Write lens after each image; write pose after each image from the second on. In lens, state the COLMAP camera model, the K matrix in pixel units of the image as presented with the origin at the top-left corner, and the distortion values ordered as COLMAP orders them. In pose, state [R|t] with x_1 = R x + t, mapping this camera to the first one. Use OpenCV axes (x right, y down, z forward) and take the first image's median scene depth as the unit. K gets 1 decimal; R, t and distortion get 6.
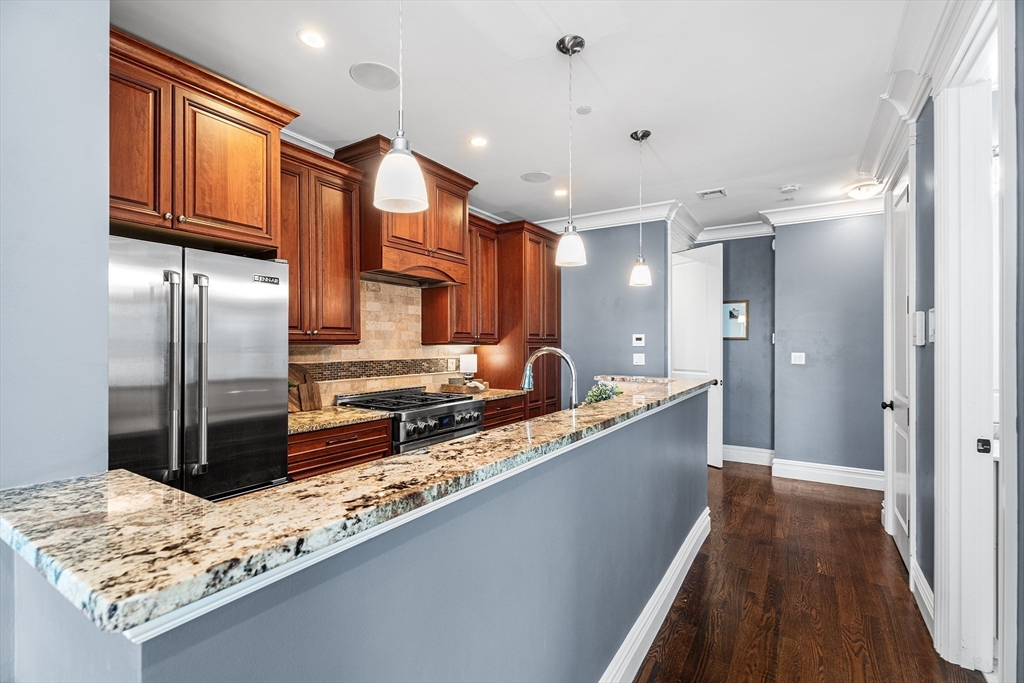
lens RADIAL K [[466.9, 0, 515.5], [0, 466.9, 342.8], [0, 0, 1]] dist [0.000433, -0.000895]
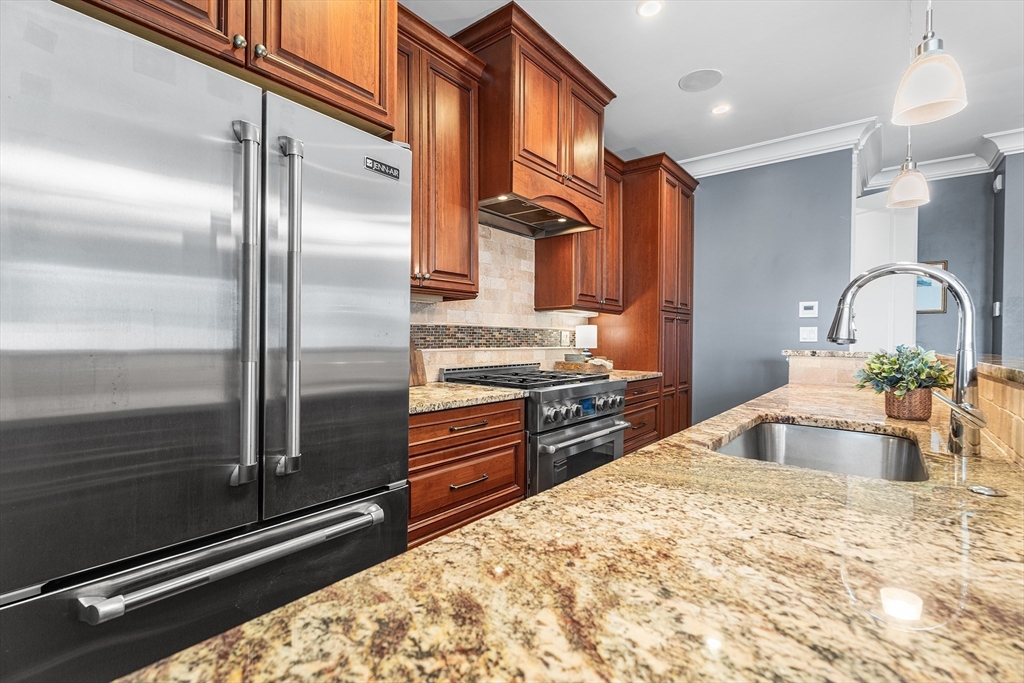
lens RADIAL K [[466.9, 0, 507.1], [0, 466.9, 342.6], [0, 0, 1]] dist [0.000433, -0.000895]
pose [[0.993271, 0.010895, -0.115296, -0.174723], [-0.009504, 0.999875, 0.012606, 0.055063], [0.115419, -0.011425, 0.993251, 0.232629]]
